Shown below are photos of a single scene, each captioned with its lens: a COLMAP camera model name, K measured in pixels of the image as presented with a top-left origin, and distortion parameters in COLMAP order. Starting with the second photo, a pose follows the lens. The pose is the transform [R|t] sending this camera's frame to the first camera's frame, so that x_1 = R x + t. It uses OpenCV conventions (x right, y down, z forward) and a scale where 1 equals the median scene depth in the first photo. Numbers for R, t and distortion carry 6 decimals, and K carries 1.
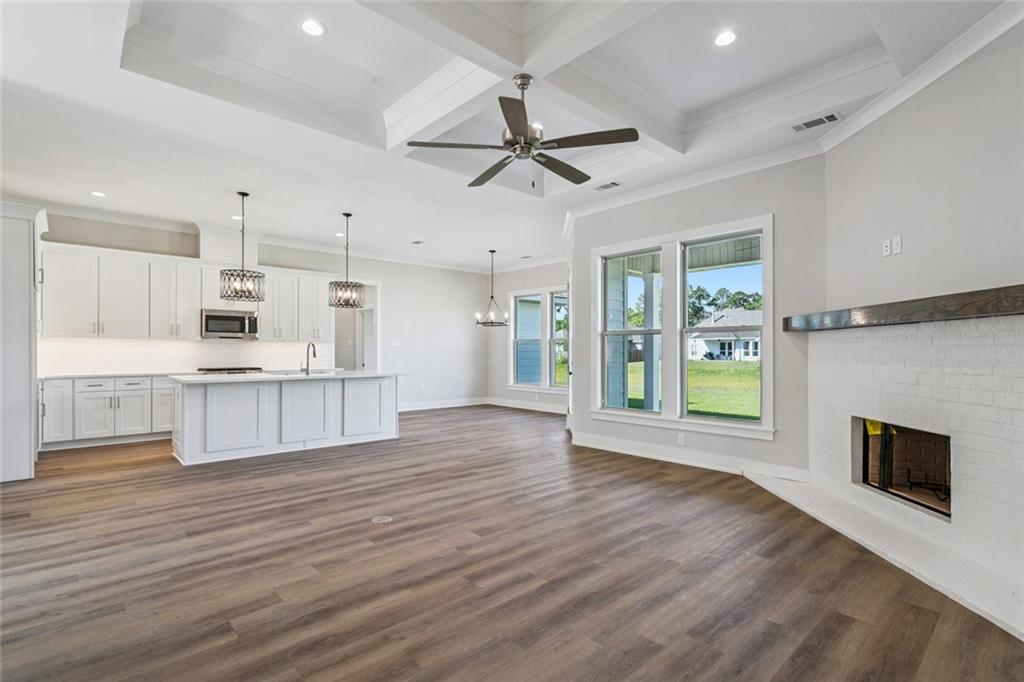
lens RADIAL K [[493.0, 0, 512.0], [0, 493.0, 341.0], [0, 0, 1]] dist [-0.000017, -0.000005]
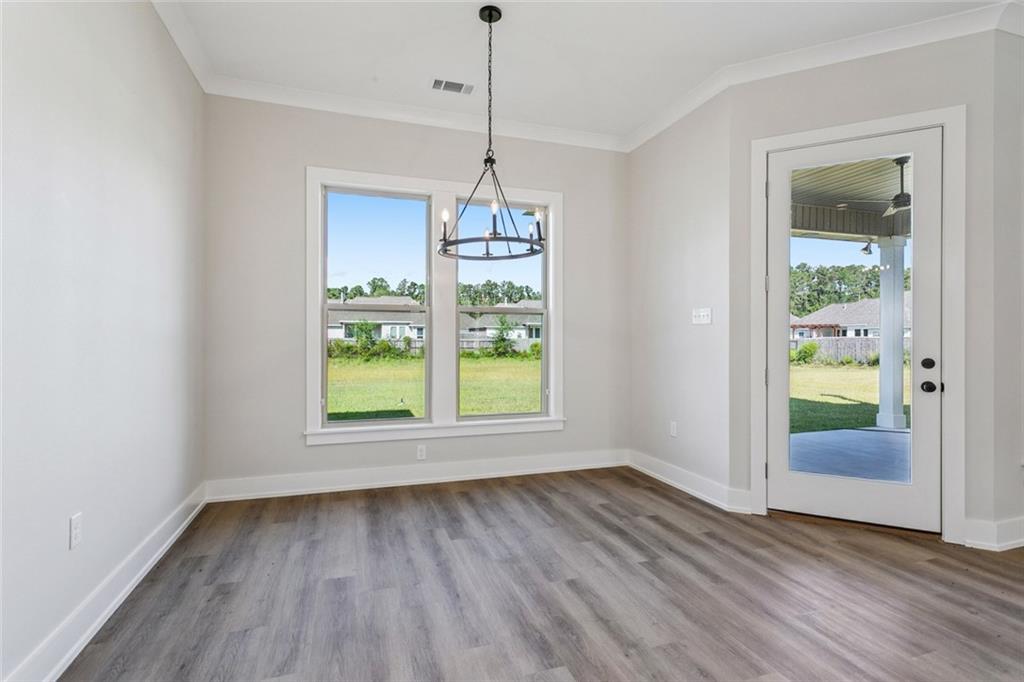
lens RADIAL K [[493.0, 0, 512.0], [0, 493.0, 341.0], [0, 0, 1]] dist [-0.000017, -0.000005]
pose [[0.407052, 0.003057, 0.913400, -0.292242], [-0.020864, 0.999765, 0.005951, 0.019183], [-0.913167, -0.021480, 0.407020, 0.525106]]
